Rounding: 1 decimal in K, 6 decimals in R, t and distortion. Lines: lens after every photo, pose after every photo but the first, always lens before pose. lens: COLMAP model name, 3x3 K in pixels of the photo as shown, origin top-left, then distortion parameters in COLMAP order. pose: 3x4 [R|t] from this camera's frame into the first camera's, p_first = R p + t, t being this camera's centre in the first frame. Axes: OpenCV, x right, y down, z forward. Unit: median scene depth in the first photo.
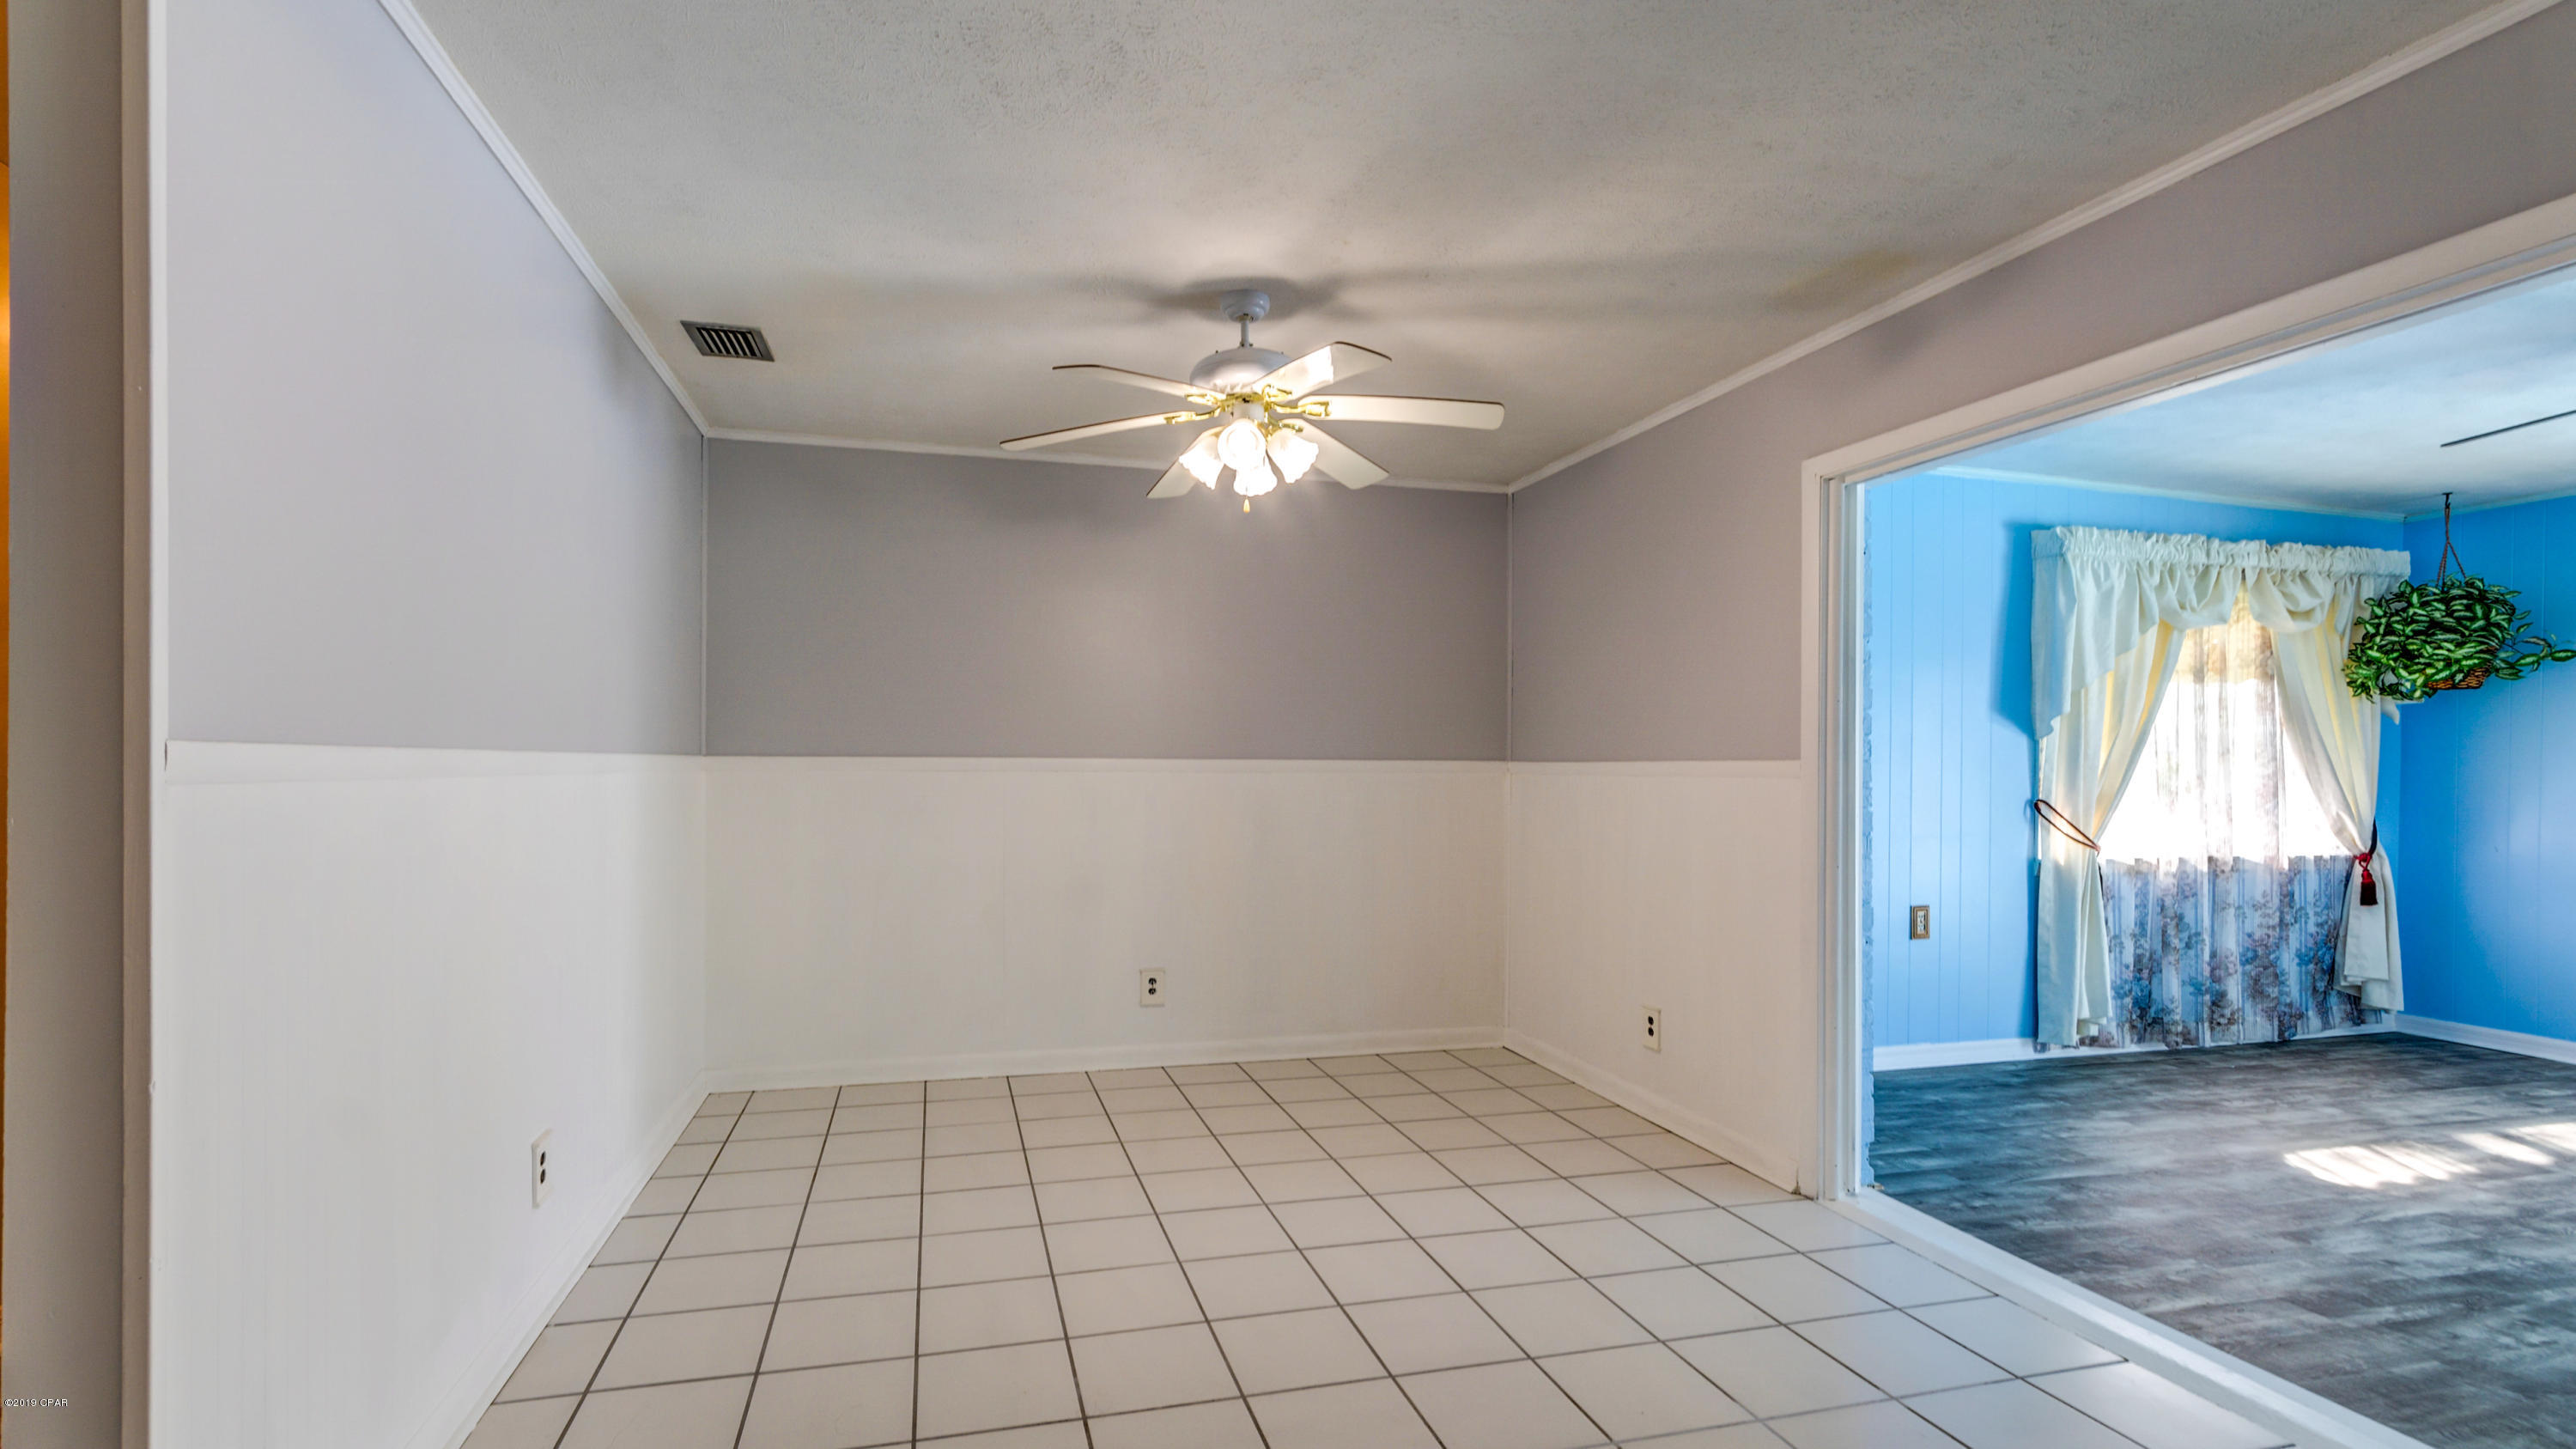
lens RADIAL K [[1146.6, 0, 1243.6], [0, 1146.6, 771.5], [0, 0, 1]] dist [-0.000764, -0.000199]
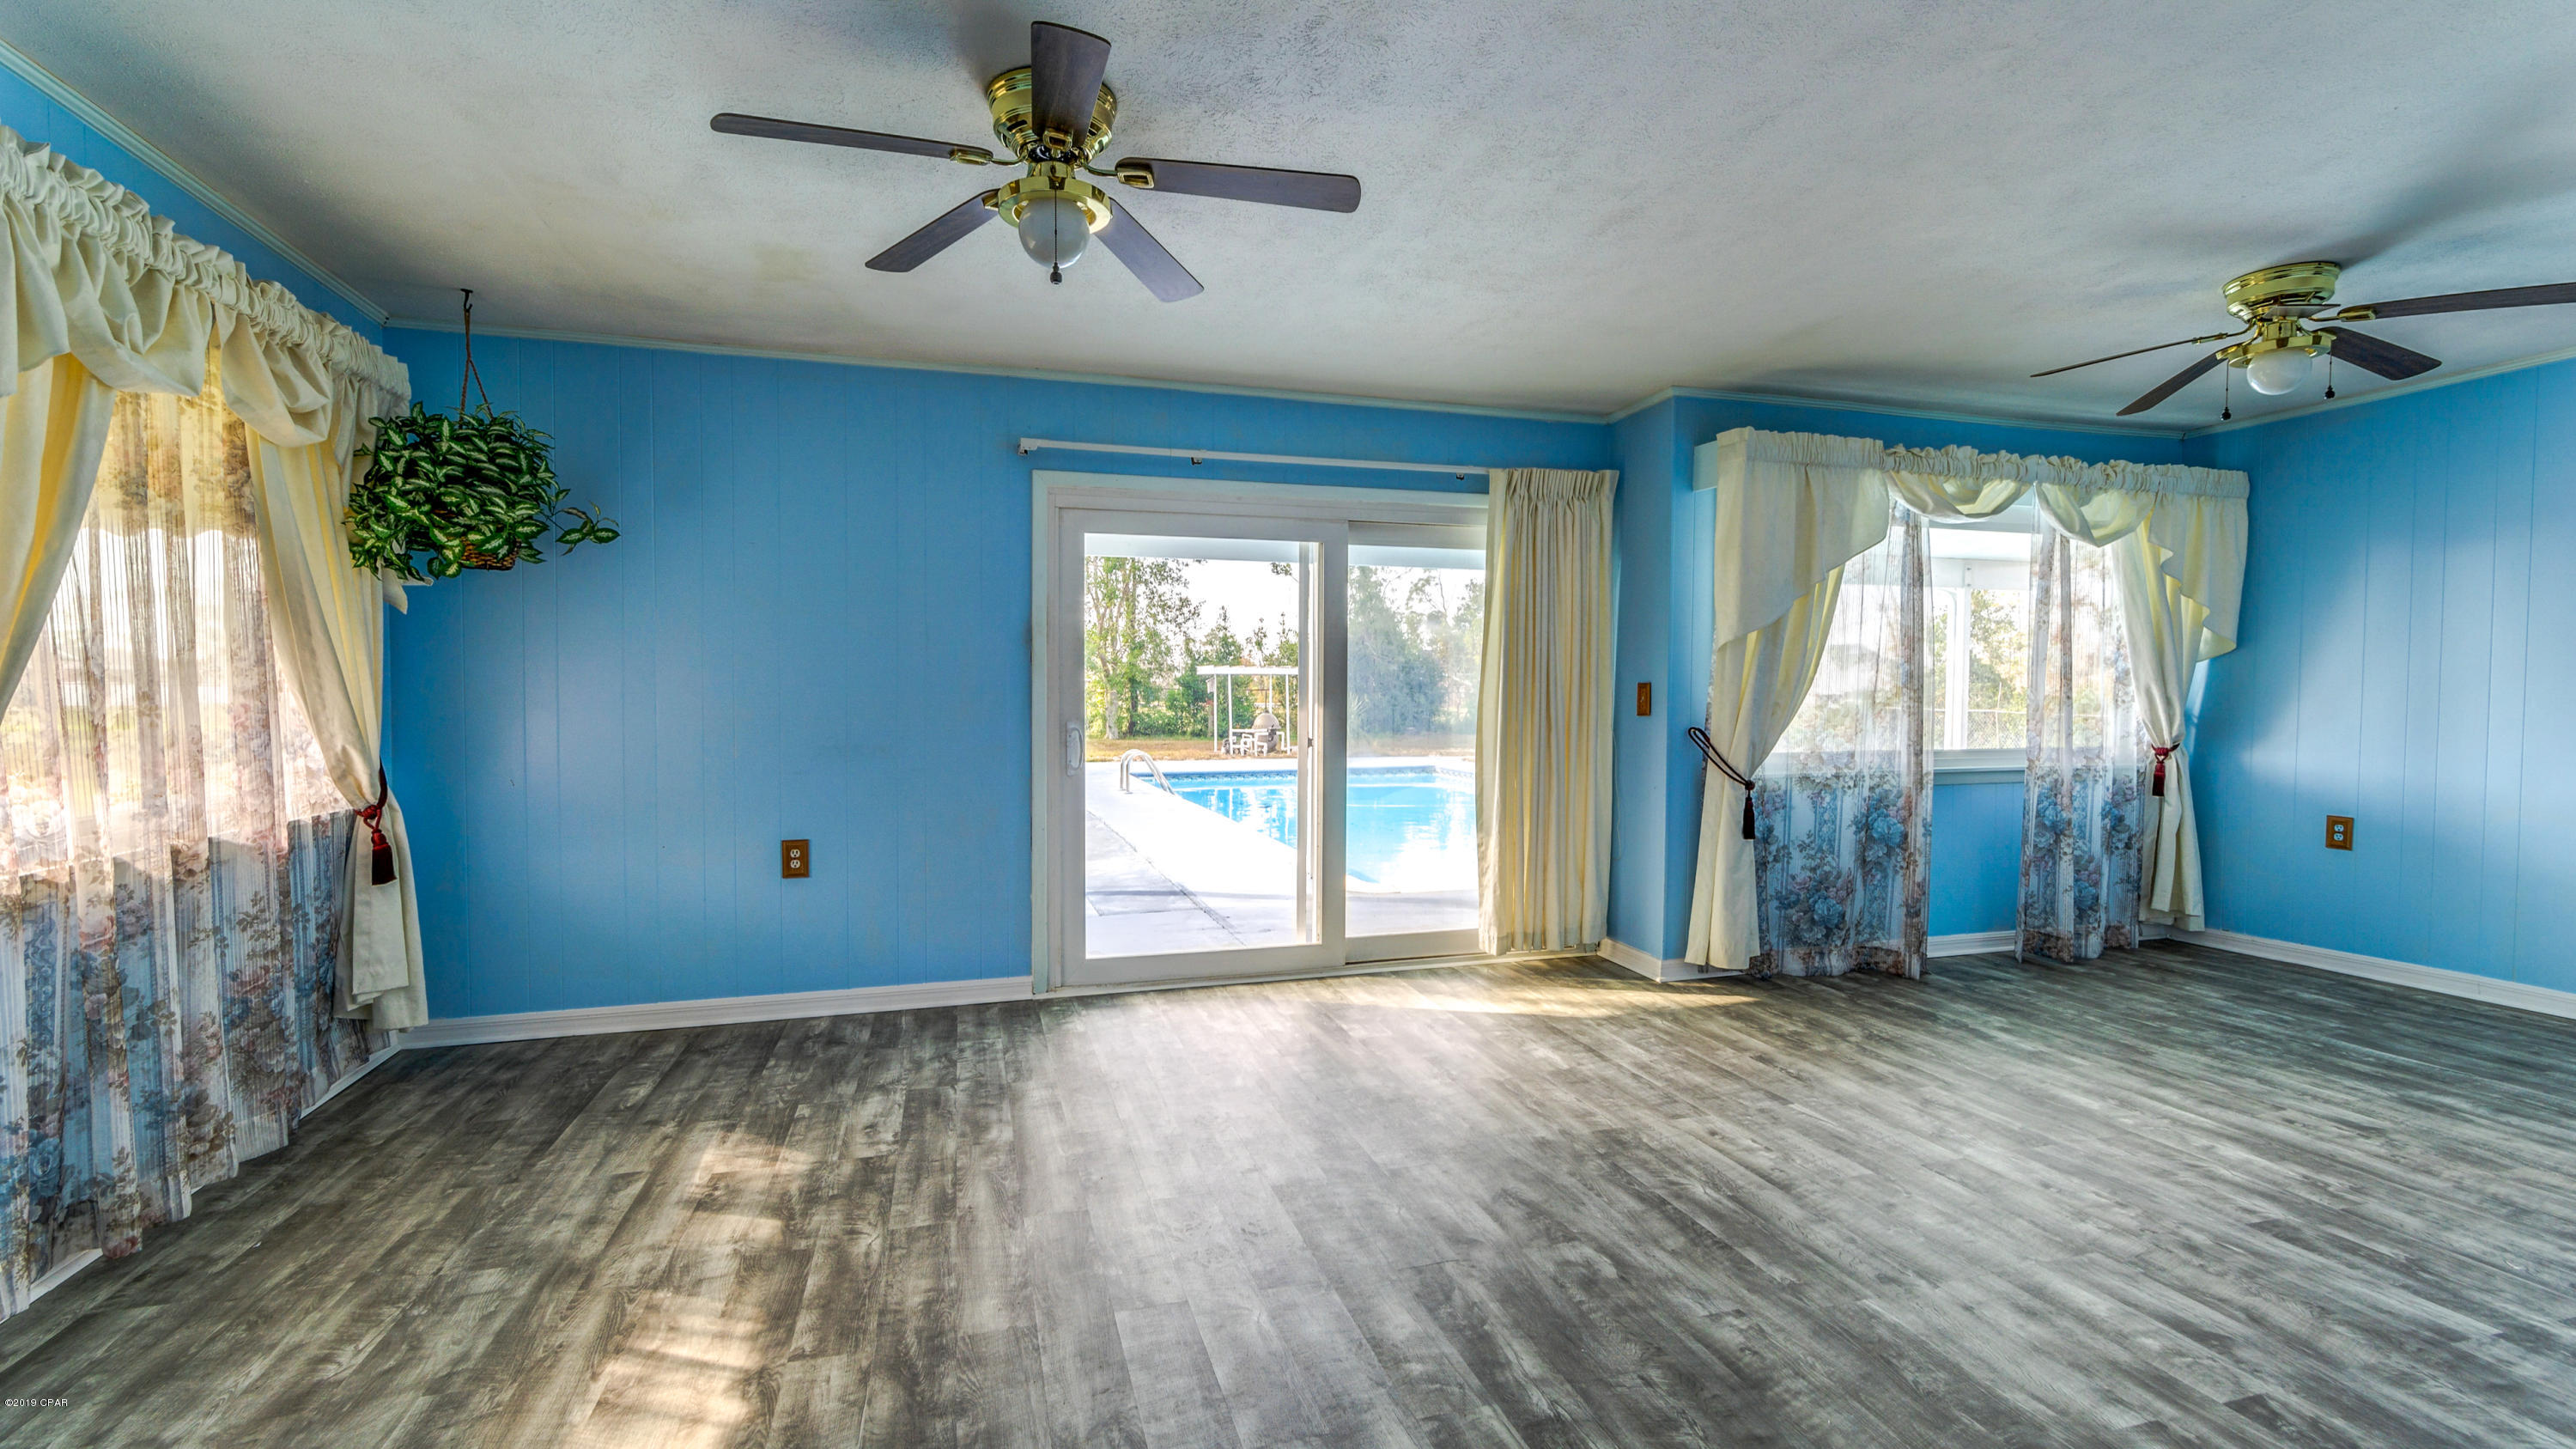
lens RADIAL K [[1141.2, 0, 1288.0], [0, 1141.2, 724.5], [0, 0, 1]] dist [0.001107, 0.000323]
pose [[-0.031503, -0.040763, 0.998672, 0.315782], [0.004428, 0.999153, 0.040922, -0.000580], [-0.999494, 0.005712, -0.031296, 0.512630]]
